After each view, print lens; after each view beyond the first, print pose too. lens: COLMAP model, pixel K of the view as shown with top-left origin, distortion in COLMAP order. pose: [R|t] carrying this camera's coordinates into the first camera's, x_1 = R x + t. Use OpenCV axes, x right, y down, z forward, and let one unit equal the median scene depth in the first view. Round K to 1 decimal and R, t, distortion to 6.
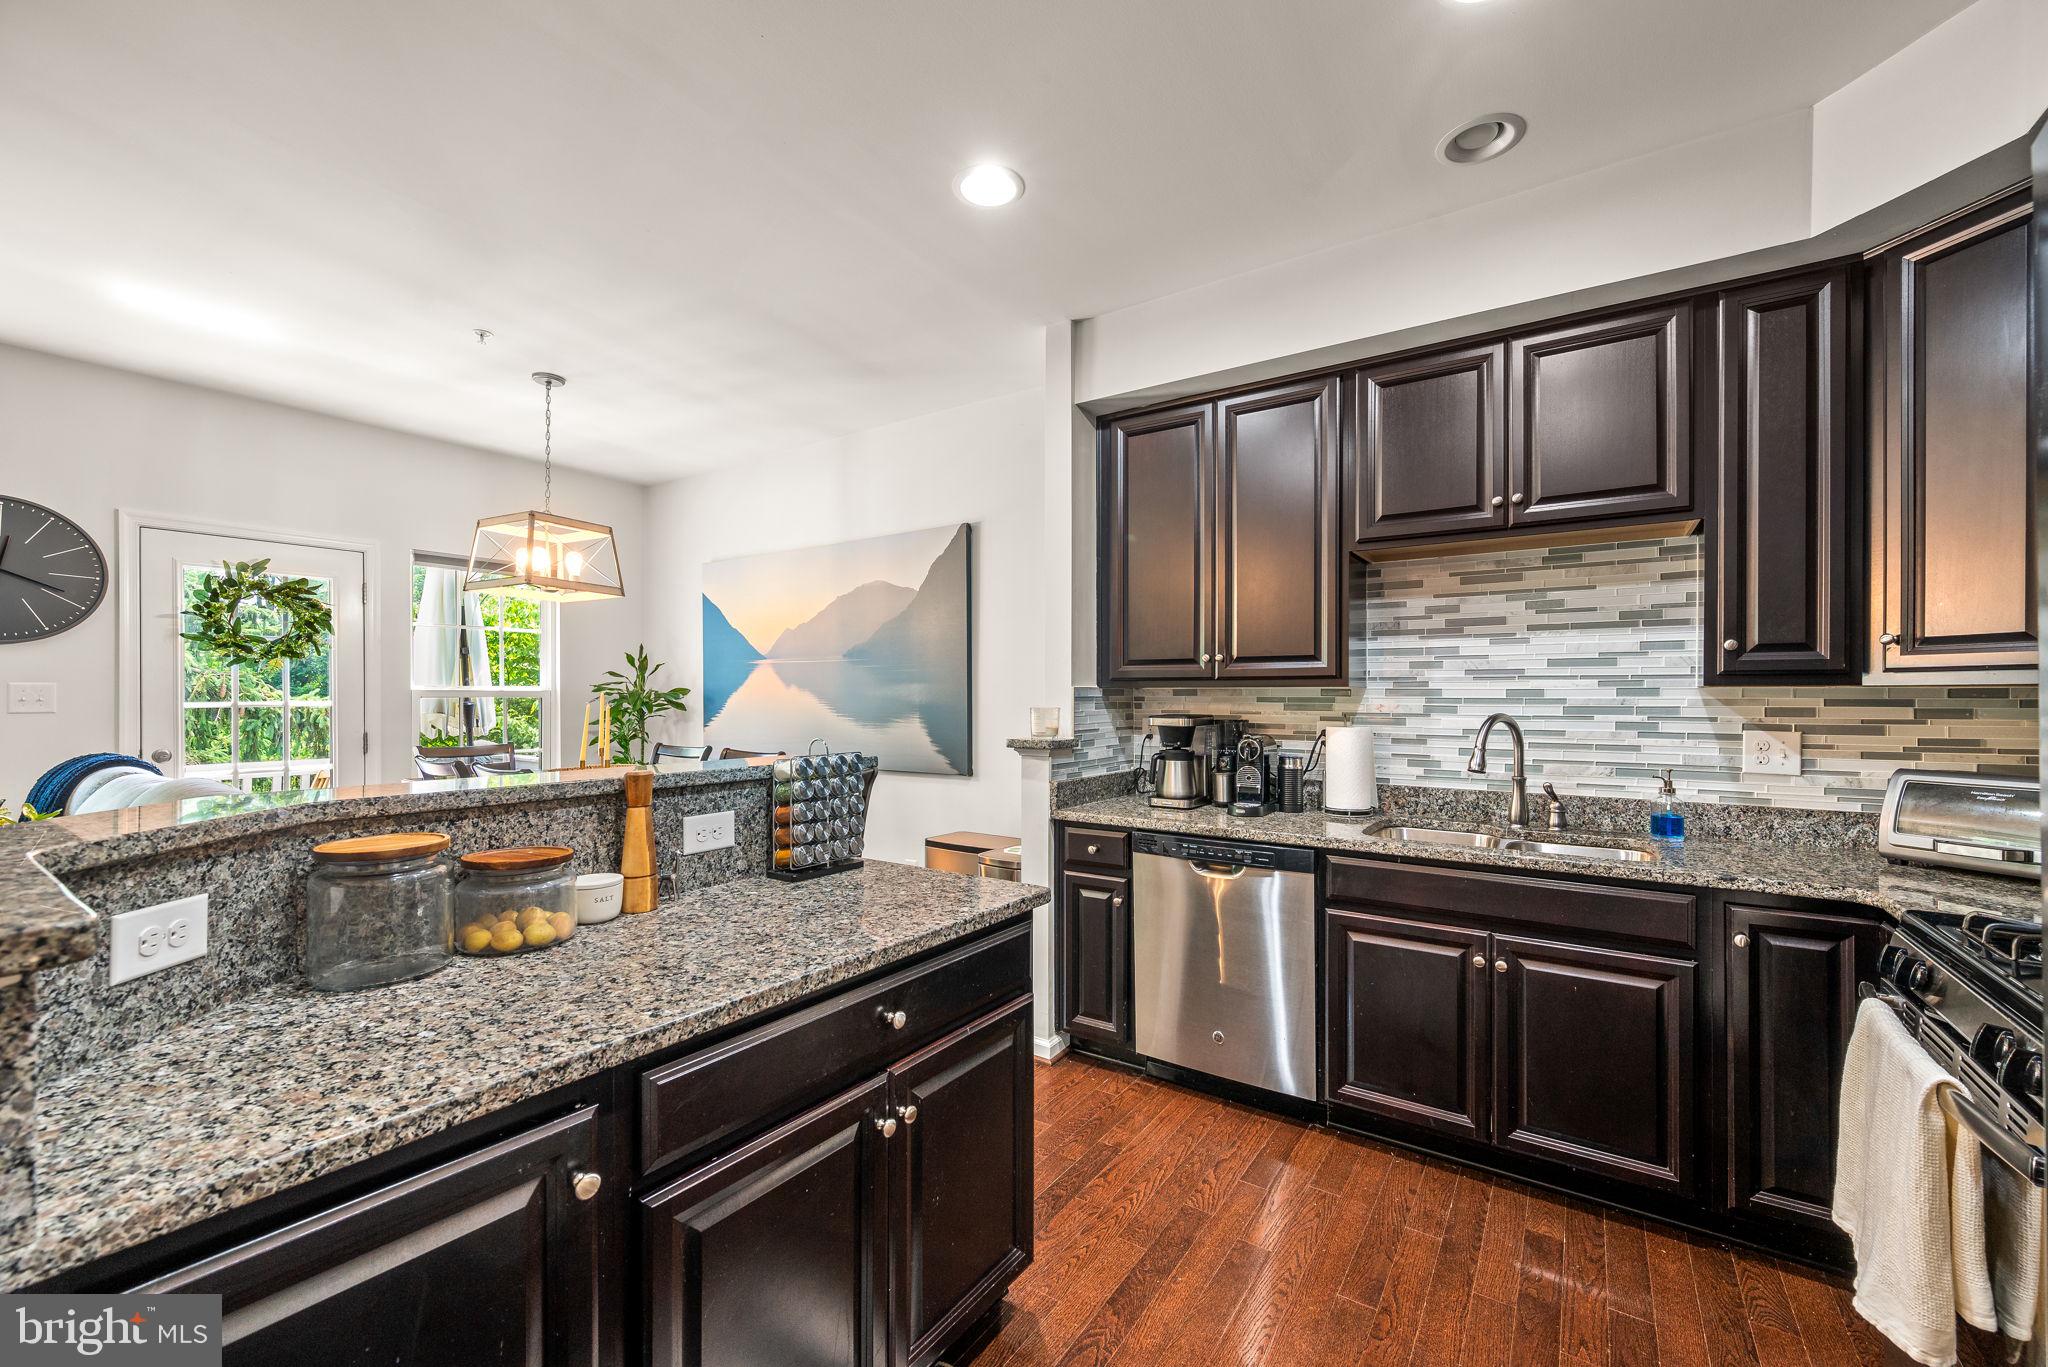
lens RADIAL K [[823.7, 0, 1034.4], [0, 823.7, 693.2], [0, 0, 1]] dist [-0.001813, 0.000300]
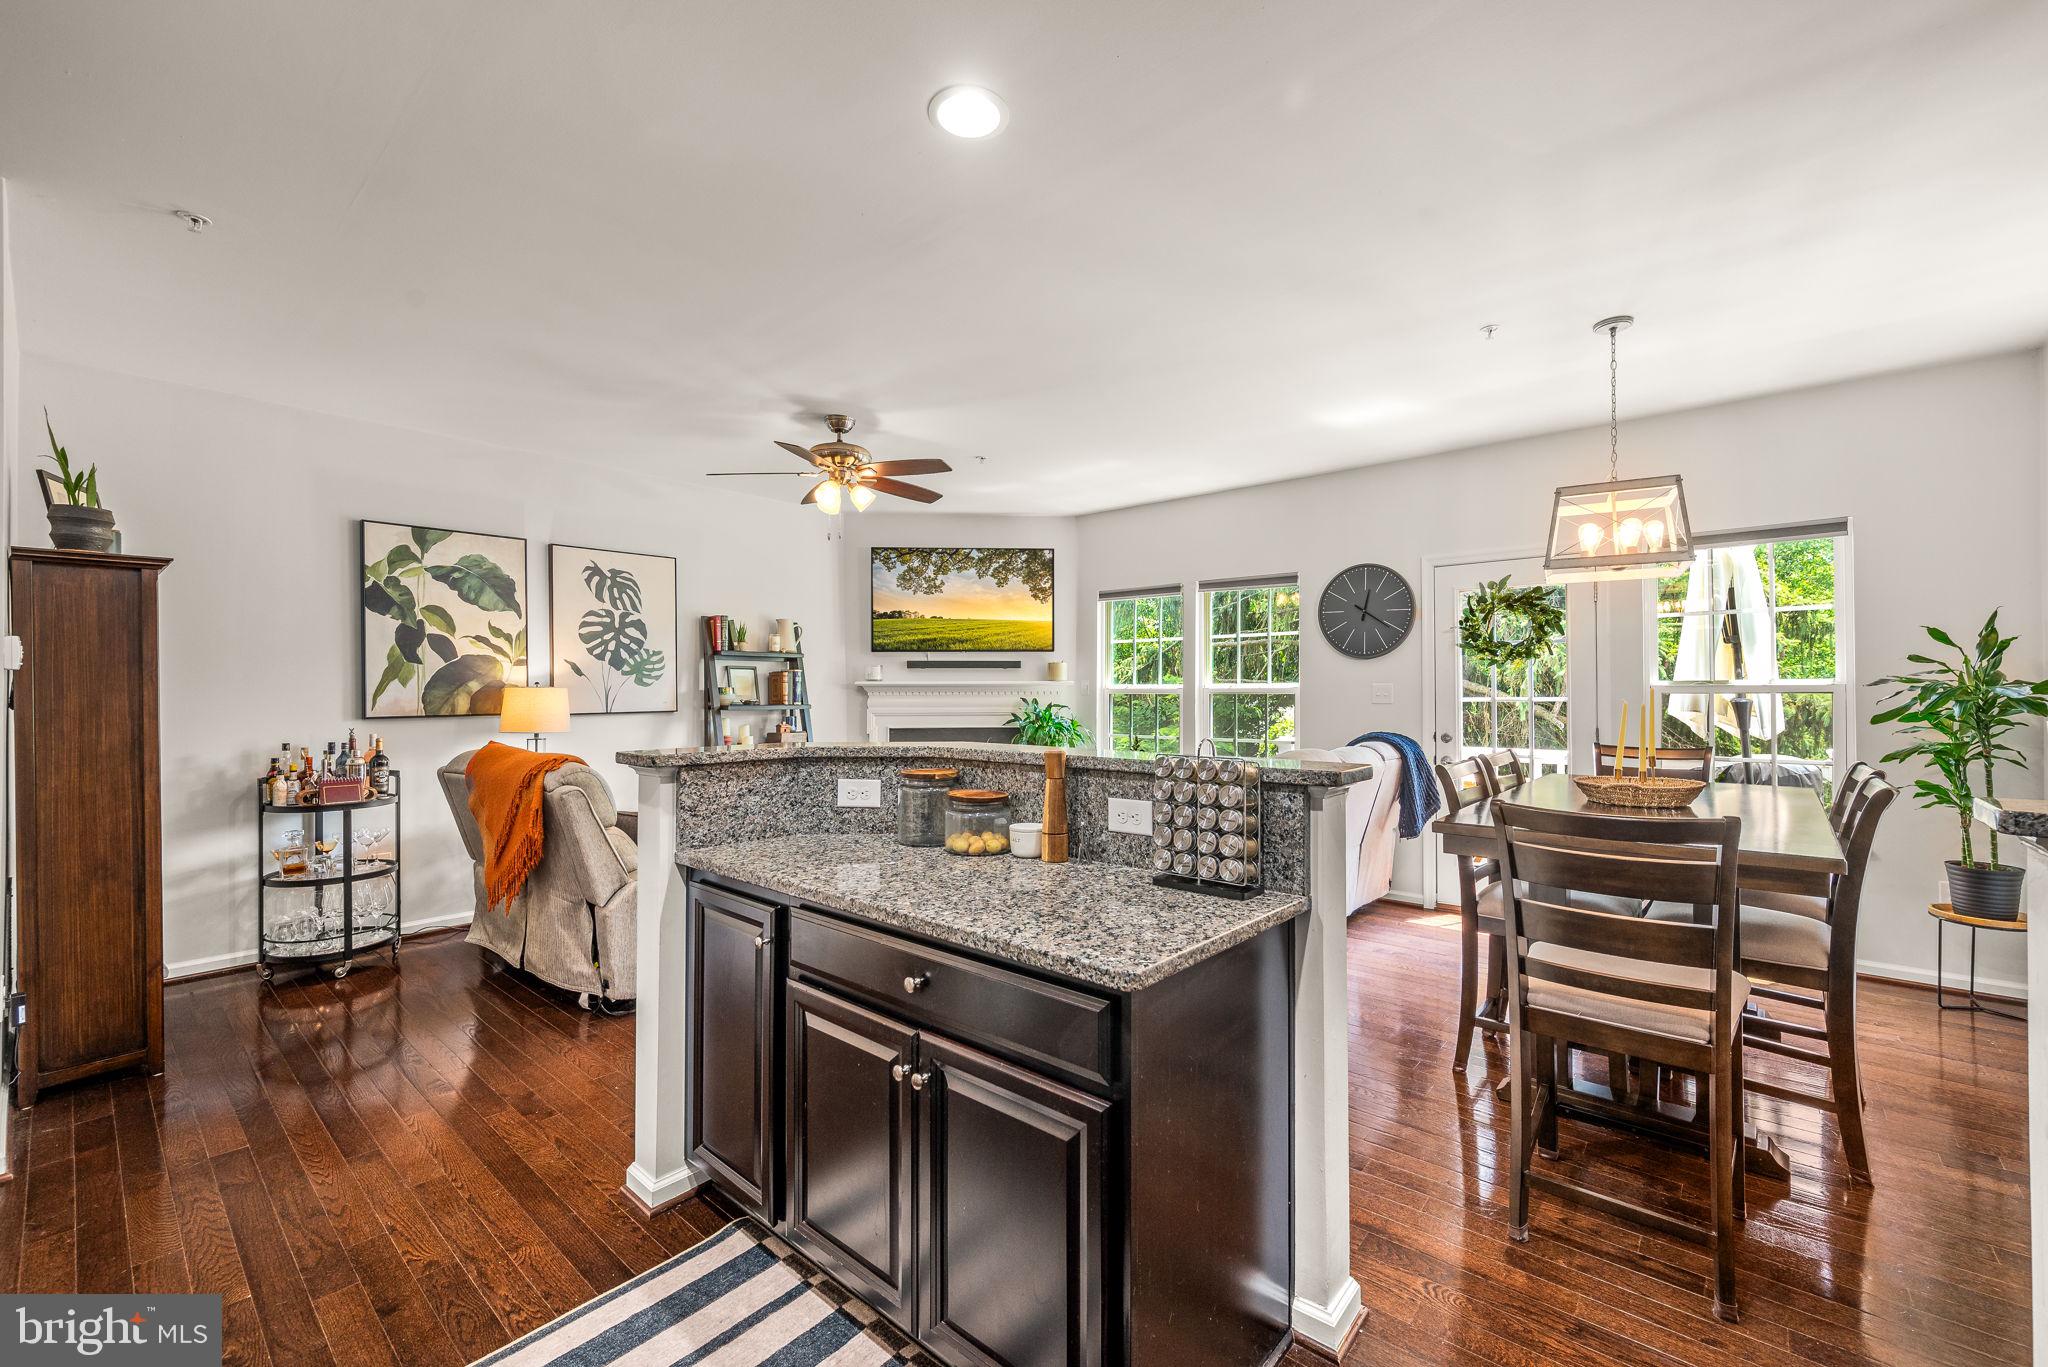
lens RADIAL K [[823.7, 0, 1018.2], [0, 823.7, 692.9], [0, 0, 1]] dist [-0.001813, 0.000300]
pose [[-0.119567, -0.000874, -0.992826, 0.409284], [0.004301, 0.999990, -0.001398, 0.004634], [0.992817, -0.004438, -0.119562, 0.577276]]
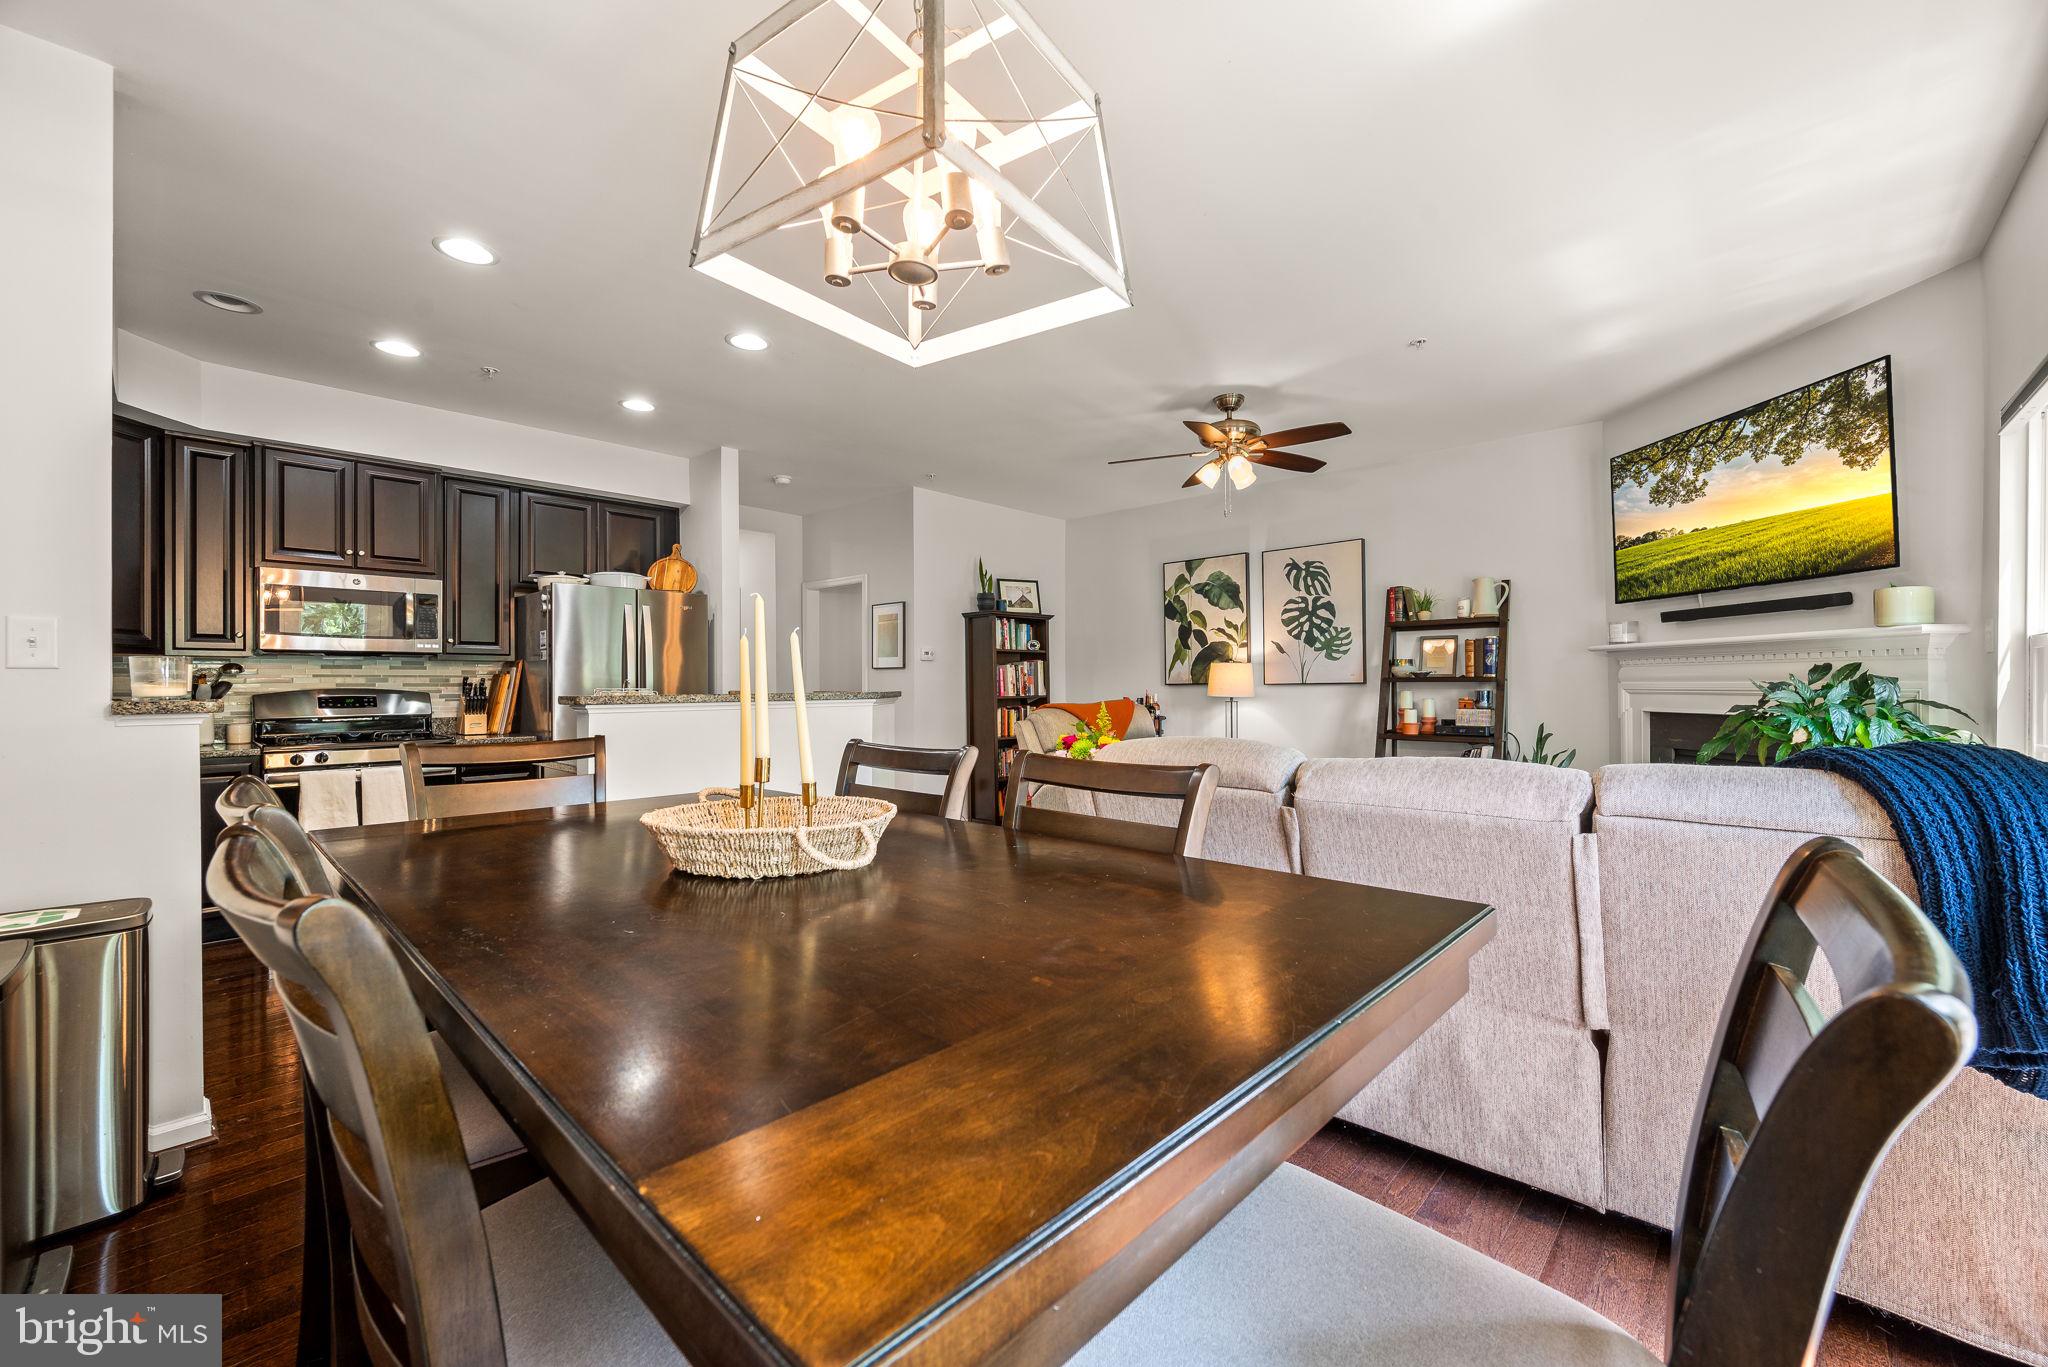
lens RADIAL K [[778.9, 0, 1024.6], [0, 778.9, 682.5], [0, 0, 1]] dist [-0.016572, -0.000041]
pose [[-0.989864, 0.002876, 0.141993, -0.787198], [0.002403, 0.999991, -0.003508, 0.042565], [-0.142001, -0.003131, -0.989861, 1.521710]]
